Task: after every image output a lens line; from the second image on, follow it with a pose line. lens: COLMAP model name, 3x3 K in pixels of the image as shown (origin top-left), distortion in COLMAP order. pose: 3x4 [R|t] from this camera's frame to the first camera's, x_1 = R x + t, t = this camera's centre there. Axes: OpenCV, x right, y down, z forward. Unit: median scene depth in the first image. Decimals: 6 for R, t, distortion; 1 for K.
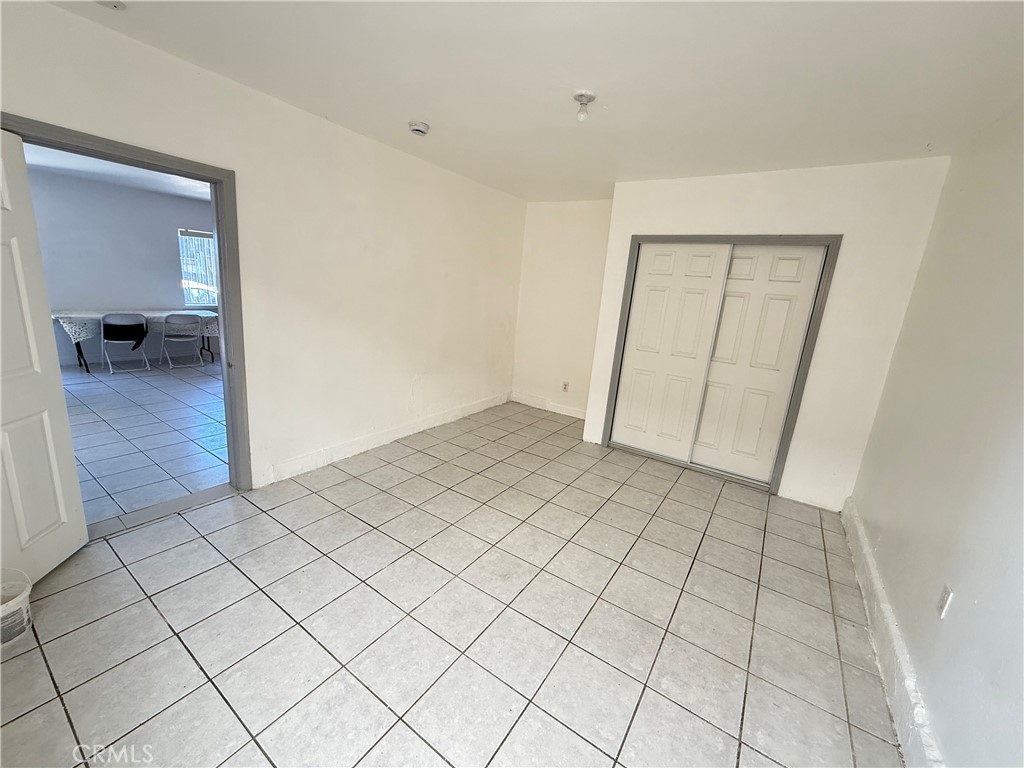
lens RADIAL K [[409.1, 0, 506.4], [0, 409.1, 381.5], [0, 0, 1]] dist [0.003185, 0.000027]
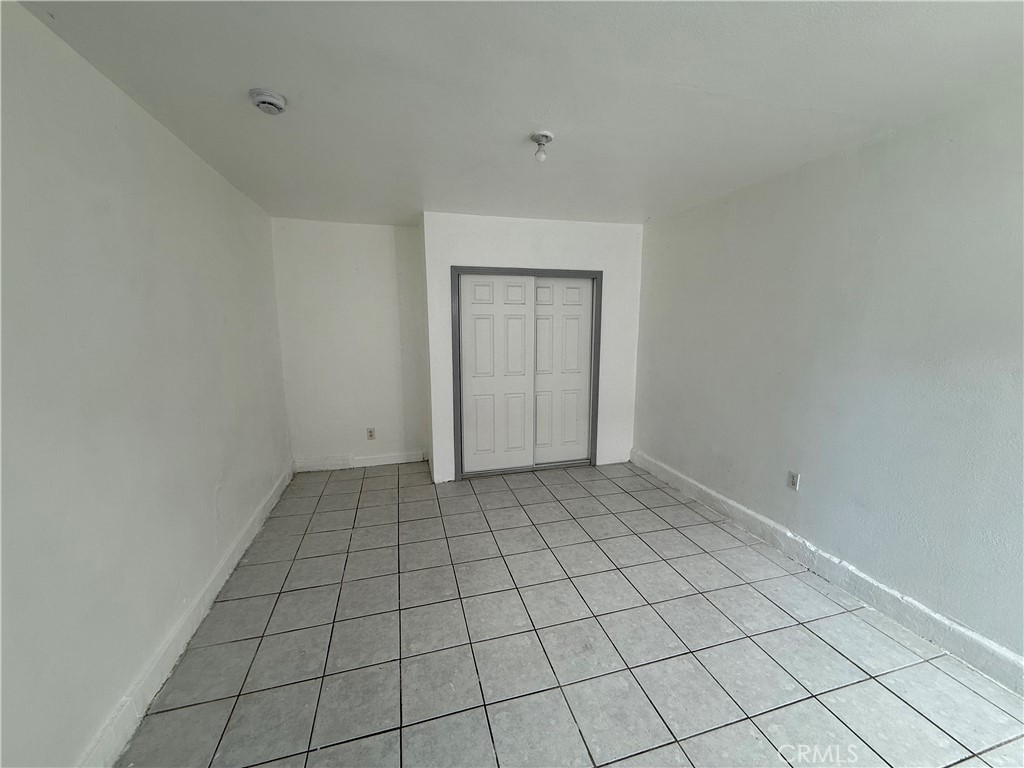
lens RADIAL K [[409.1, 0, 510.0], [0, 409.1, 385.0], [0, 0, 1]] dist [0.003185, 0.000027]
pose [[0.641504, -0.199760, 0.740654, -0.429462], [0.223467, 0.972289, 0.068682, -0.121525], [-0.733849, 0.121452, 0.668367, 0.288552]]
